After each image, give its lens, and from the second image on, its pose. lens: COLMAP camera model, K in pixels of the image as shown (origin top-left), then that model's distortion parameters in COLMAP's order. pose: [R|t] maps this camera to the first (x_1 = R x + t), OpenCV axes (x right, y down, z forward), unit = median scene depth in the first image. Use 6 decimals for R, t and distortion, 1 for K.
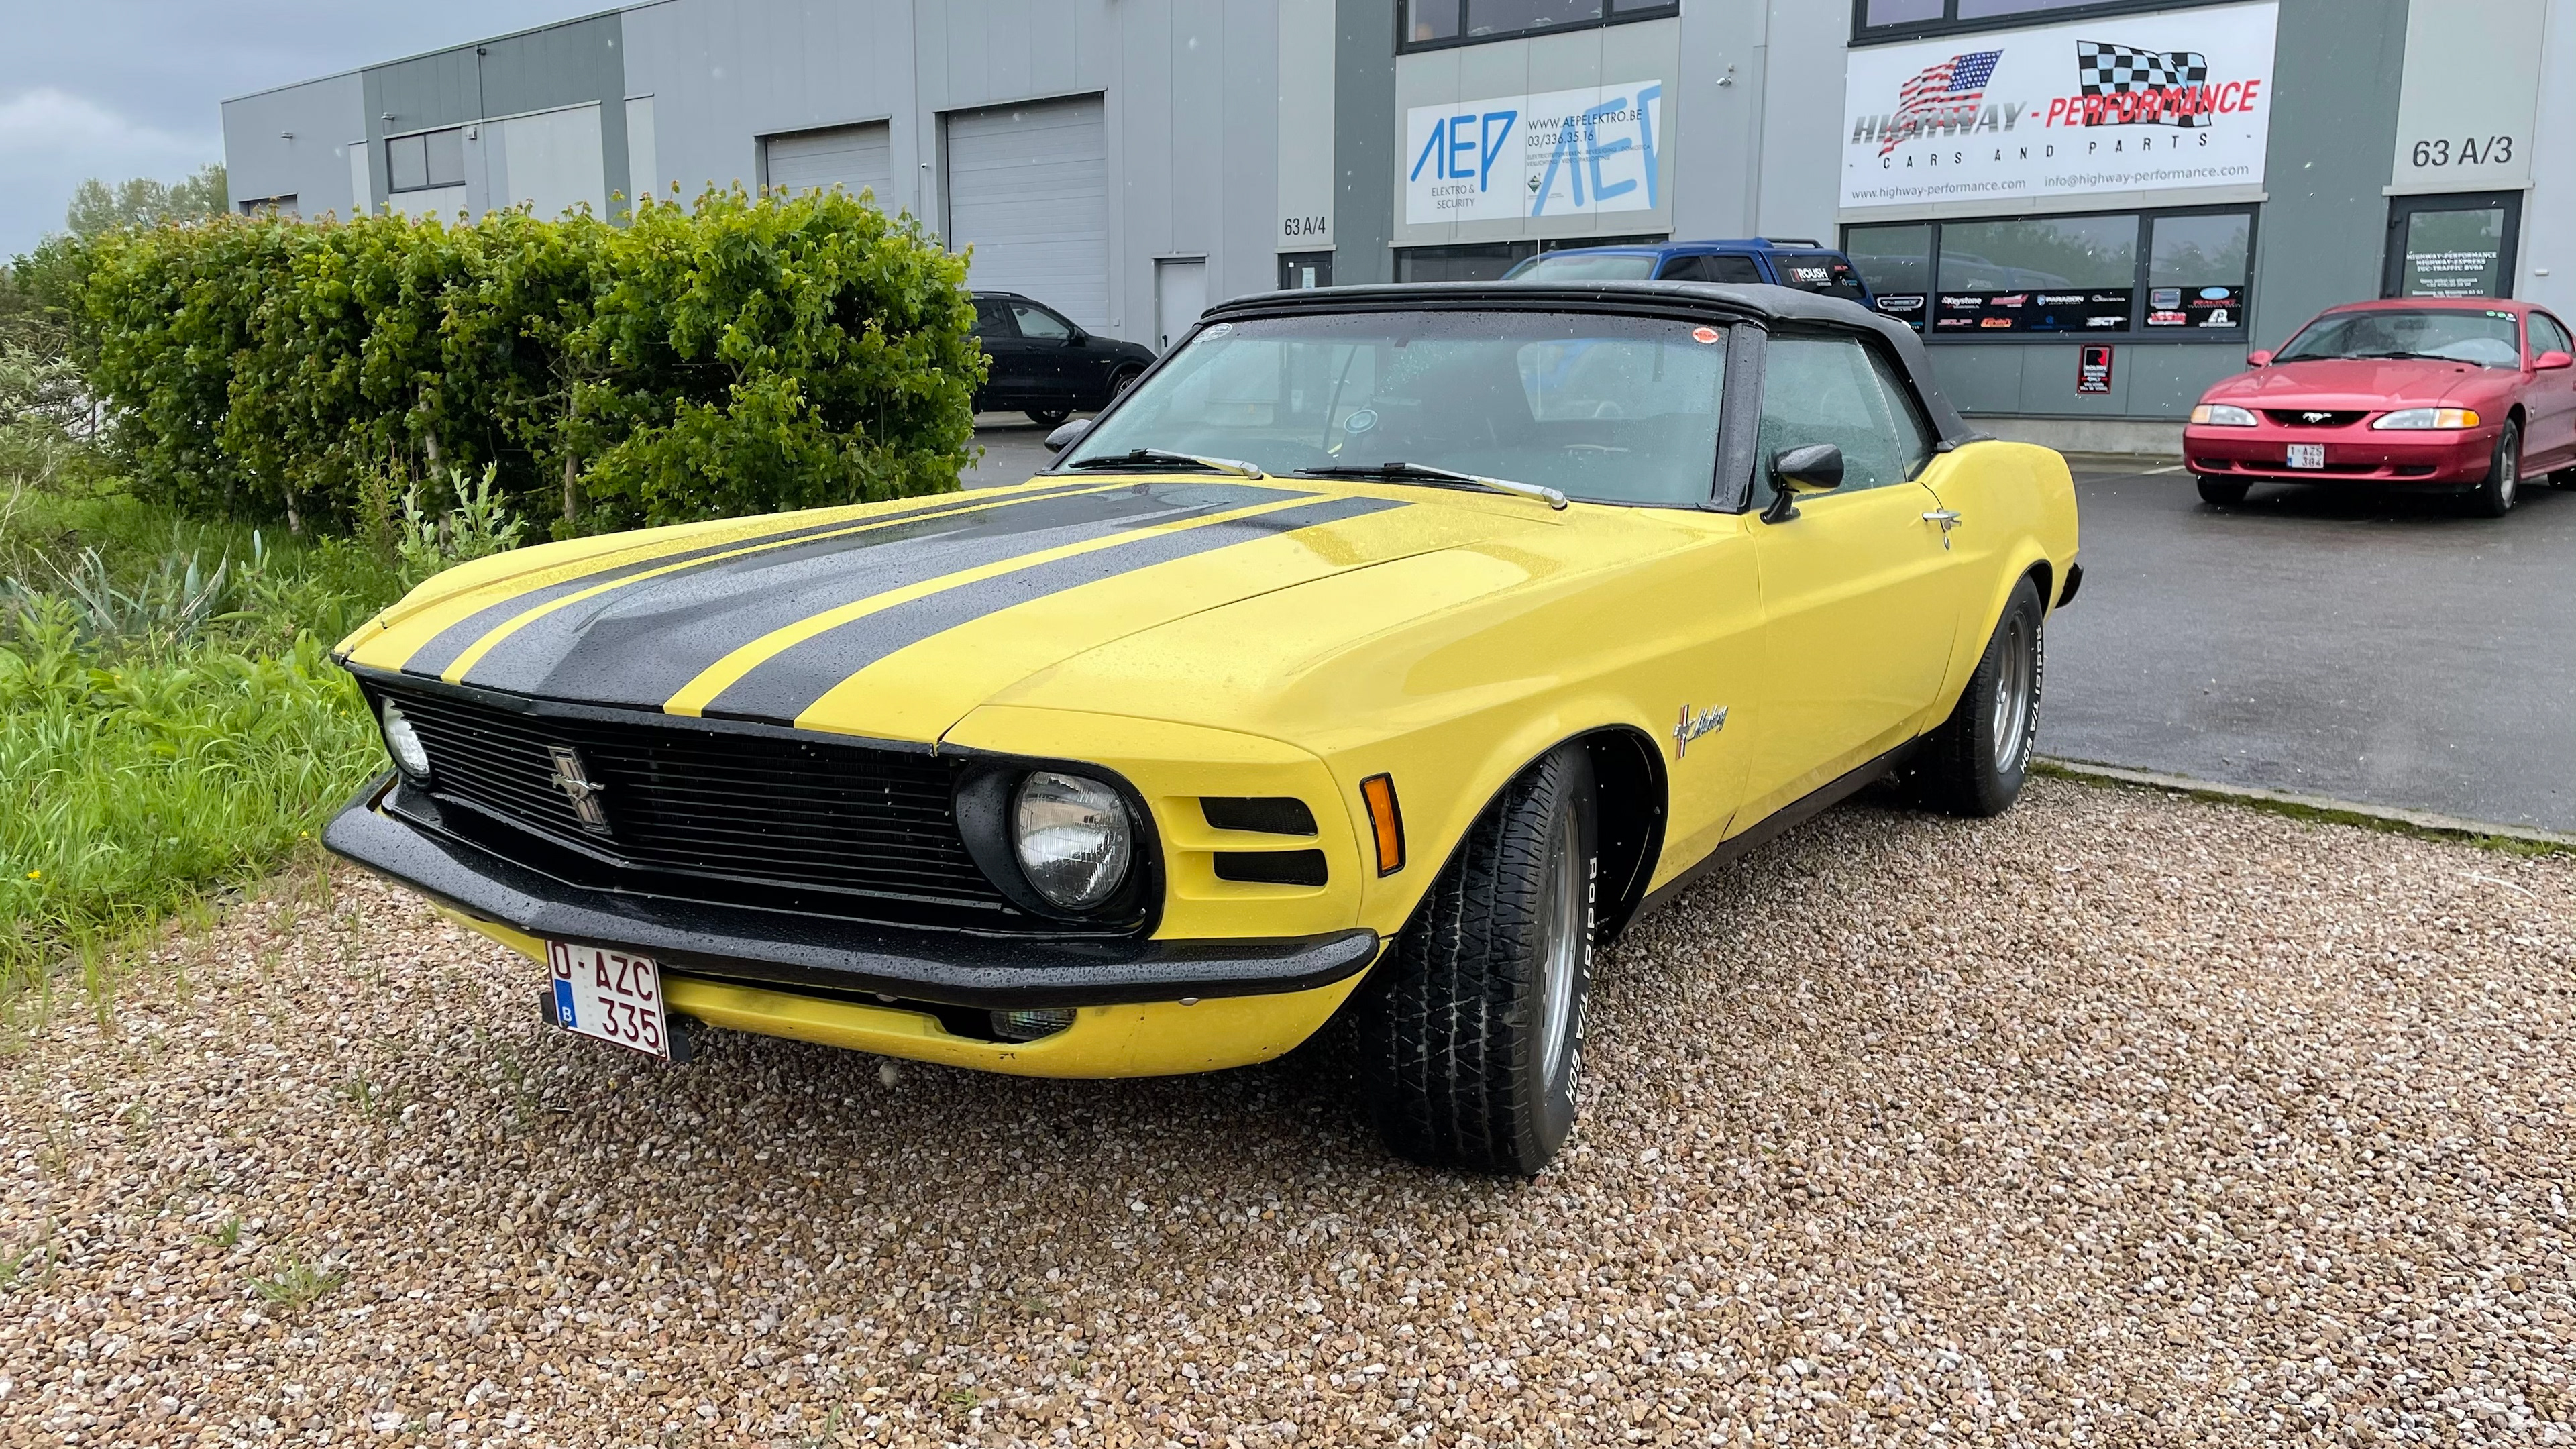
lens RADIAL K [[1962.4, 0, 1266.7], [0, 1962.4, 698.5], [0, 0, 1]] dist [0.079115, -0.090352]
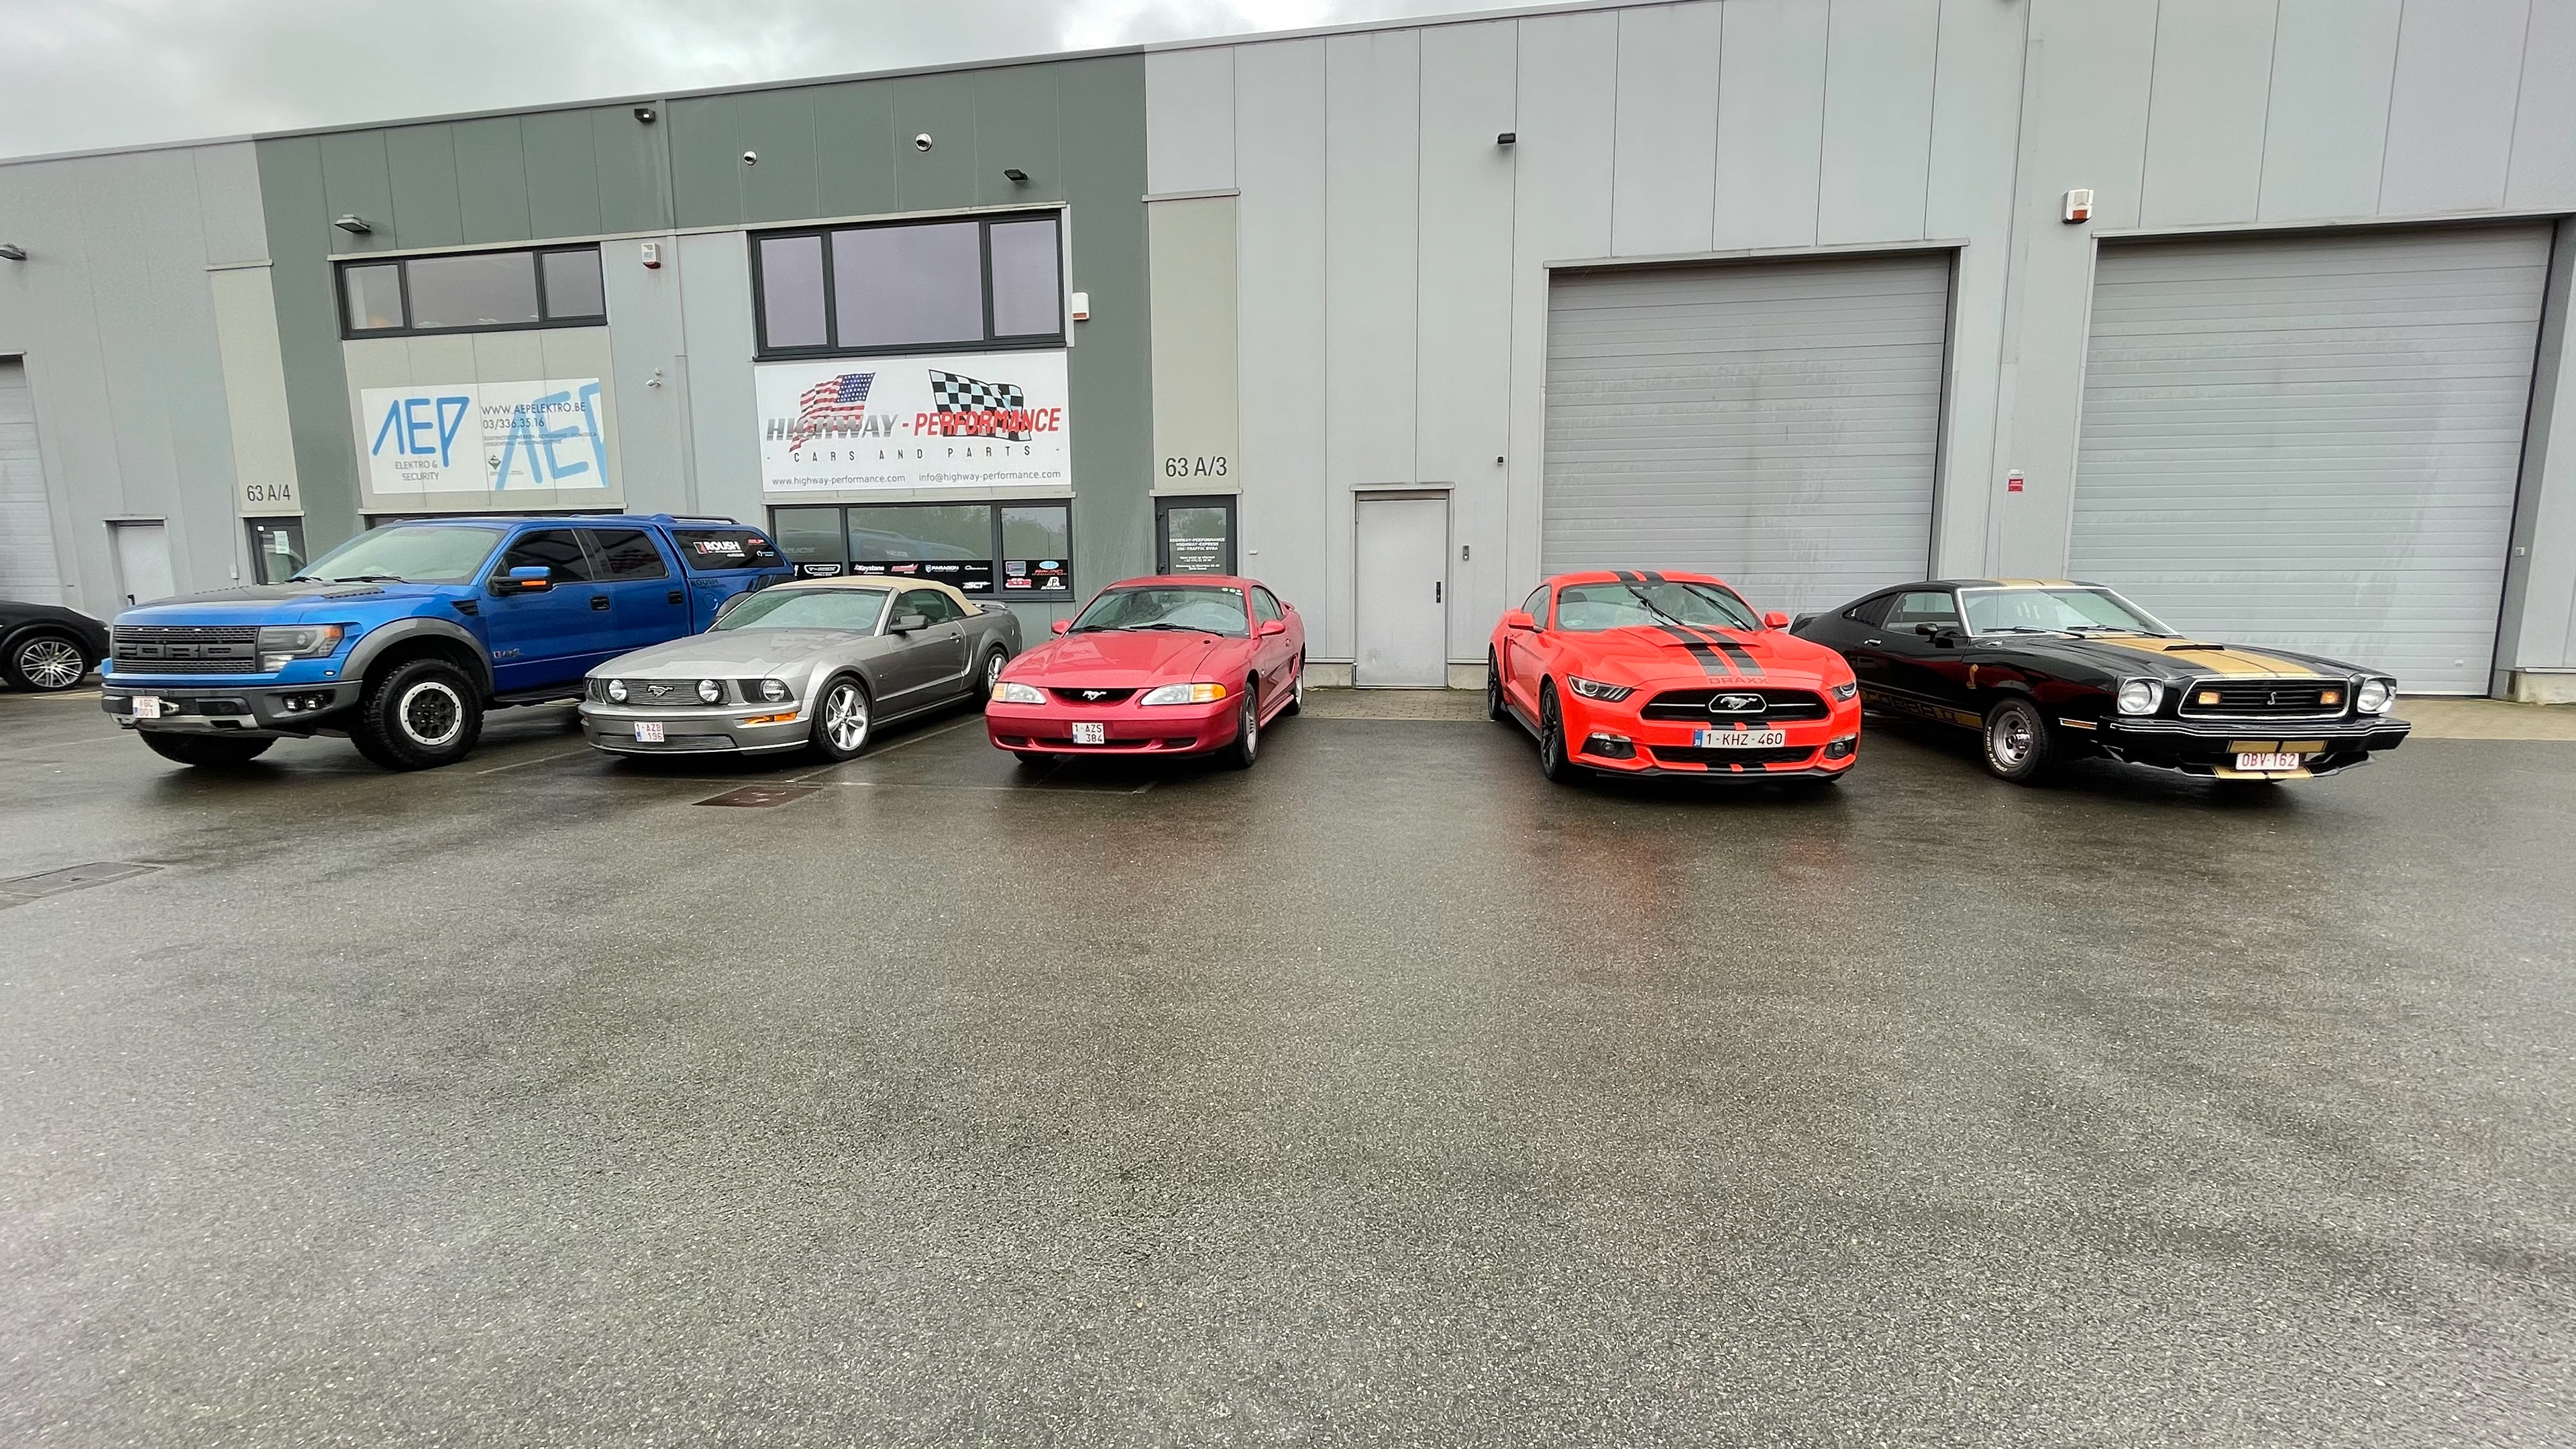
lens RADIAL K [[1056.4, 0, 1305.7], [0, 1056.4, 721.0], [0, 0, 1]] dist [-0.011013, 0.001400]
pose [[0.817419, -0.087154, 0.569412, 0.198204], [0.109391, 0.993987, -0.004896, -0.074671], [-0.565561, 0.066291, 0.822038, 0.317248]]
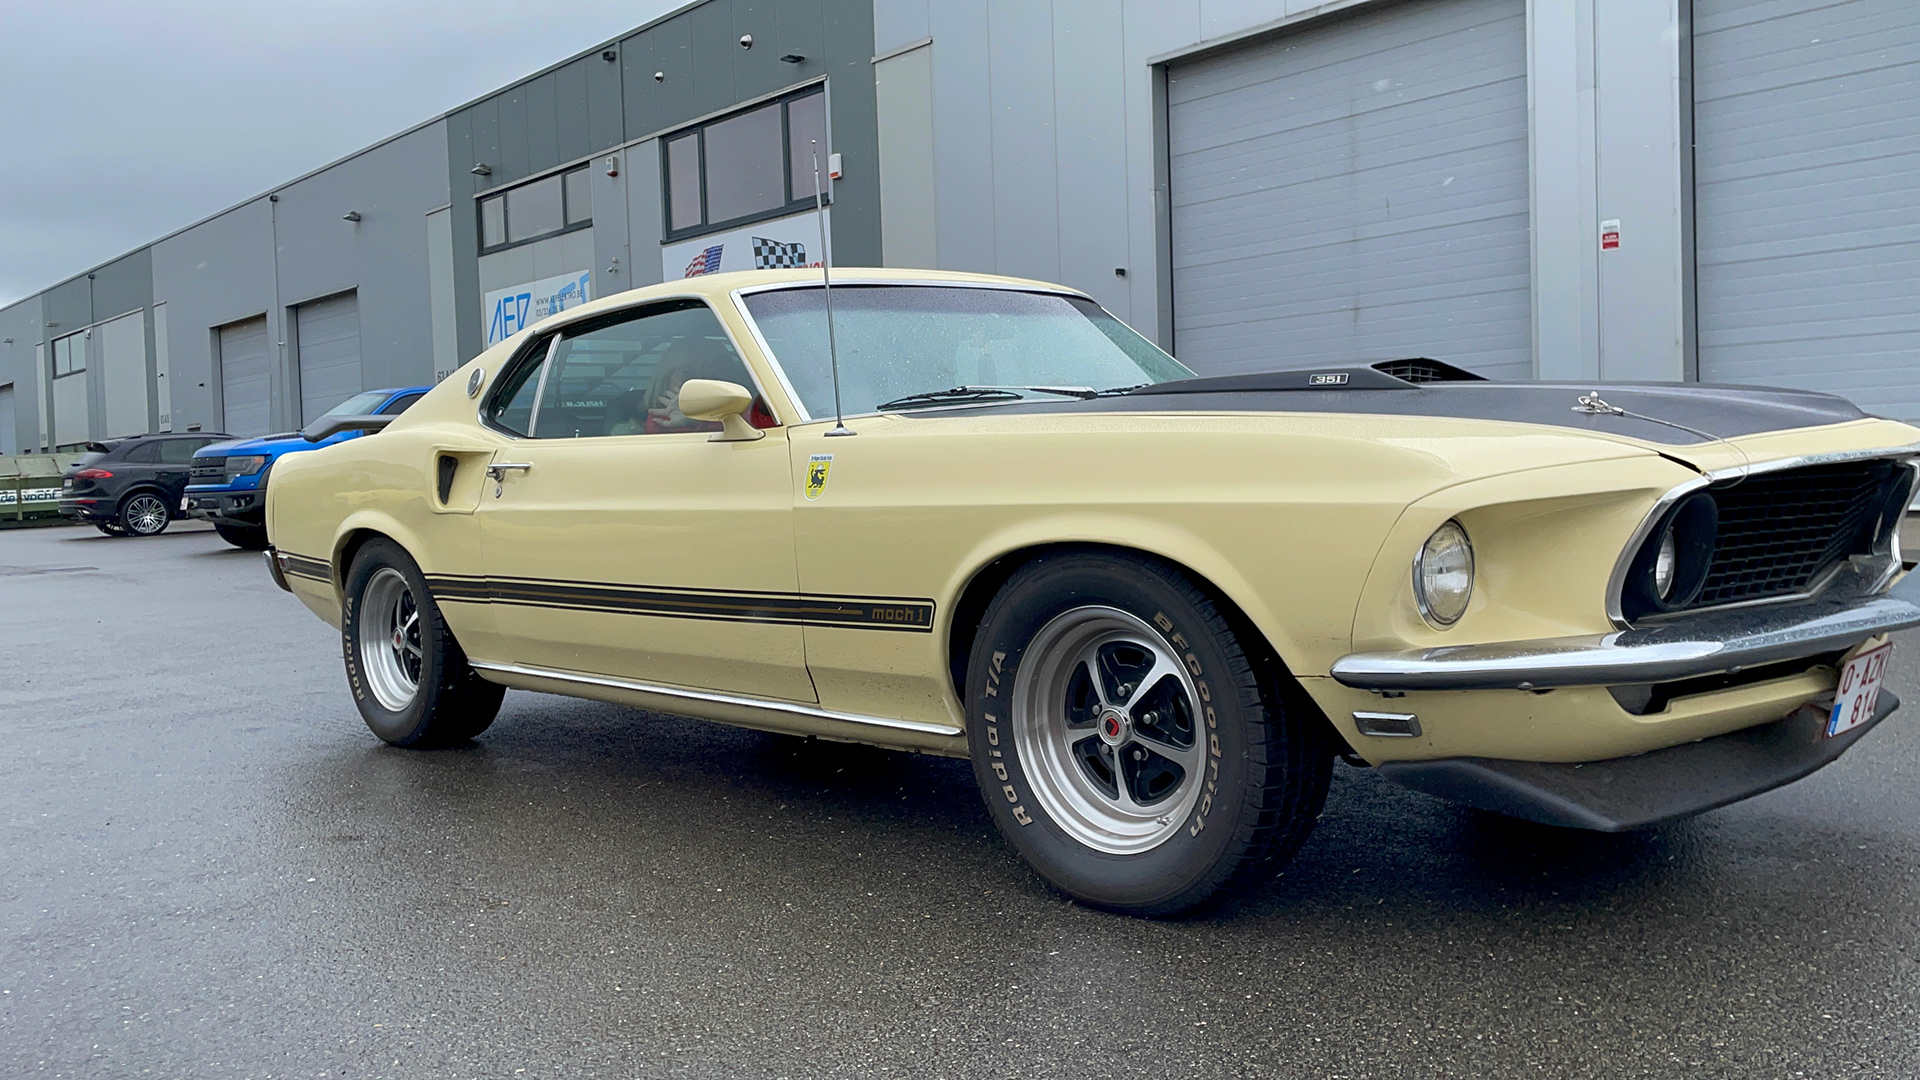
lens RADIAL K [[1640.9, 0, 968.0], [0, 1640.9, 523.3], [0, 0, 1]] dist [0.041814, -0.018630]
pose [[0.996159, -0.037081, -0.079321, 0.649242], [0.025848, 0.990064, -0.138221, 0.043478], [0.083658, 0.135640, 0.987220, -0.134578]]
